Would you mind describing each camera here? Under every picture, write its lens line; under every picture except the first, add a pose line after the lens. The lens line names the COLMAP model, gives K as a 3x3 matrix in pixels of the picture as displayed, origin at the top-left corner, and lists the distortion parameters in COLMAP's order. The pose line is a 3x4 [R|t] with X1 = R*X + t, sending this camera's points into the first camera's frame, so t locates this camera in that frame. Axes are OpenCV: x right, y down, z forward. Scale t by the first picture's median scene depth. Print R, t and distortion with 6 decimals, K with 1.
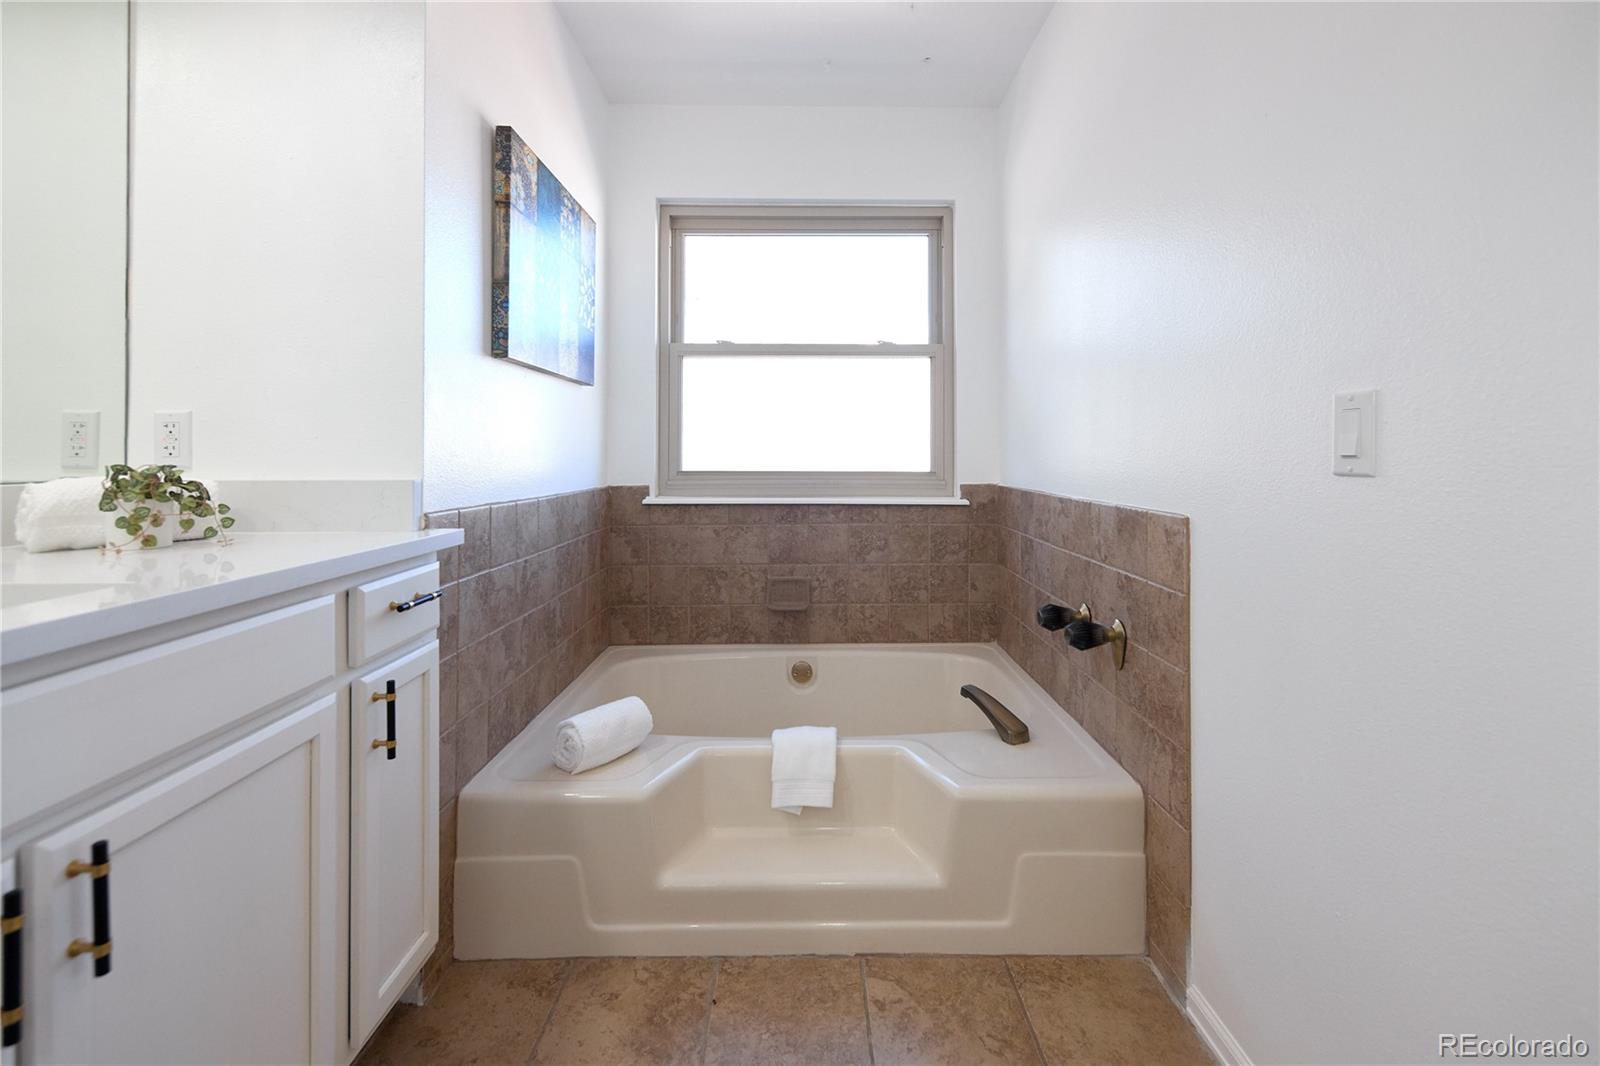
lens RADIAL K [[706.1, 0, 804.8], [0, 706.1, 455.6], [0, 0, 1]] dist [0.008455, -0.000944]
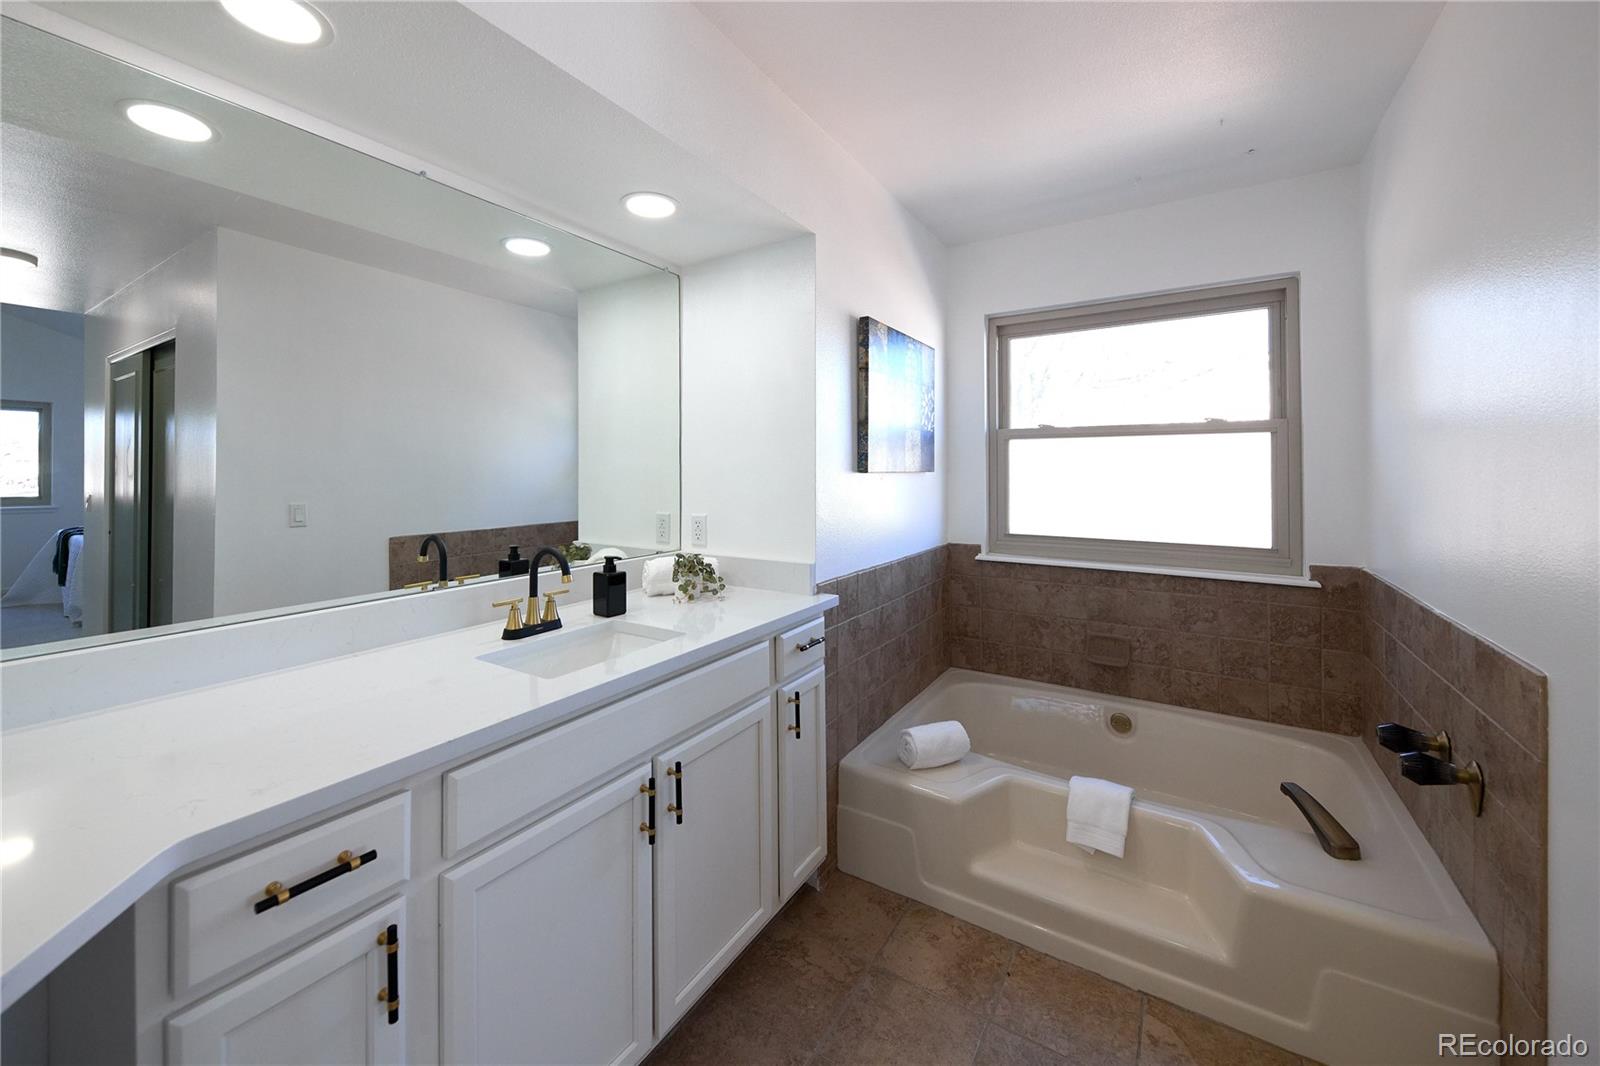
lens RADIAL K [[609.0, 0, 772.2], [0, 609.0, 463.5], [0, 0, 1]] dist [0.013997, -0.007476]
pose [[0.825714, -0.009538, -0.564008, 0.134701], [0.007679, 0.999954, -0.005669, -0.152347], [0.564037, 0.000350, 0.825750, -0.165314]]
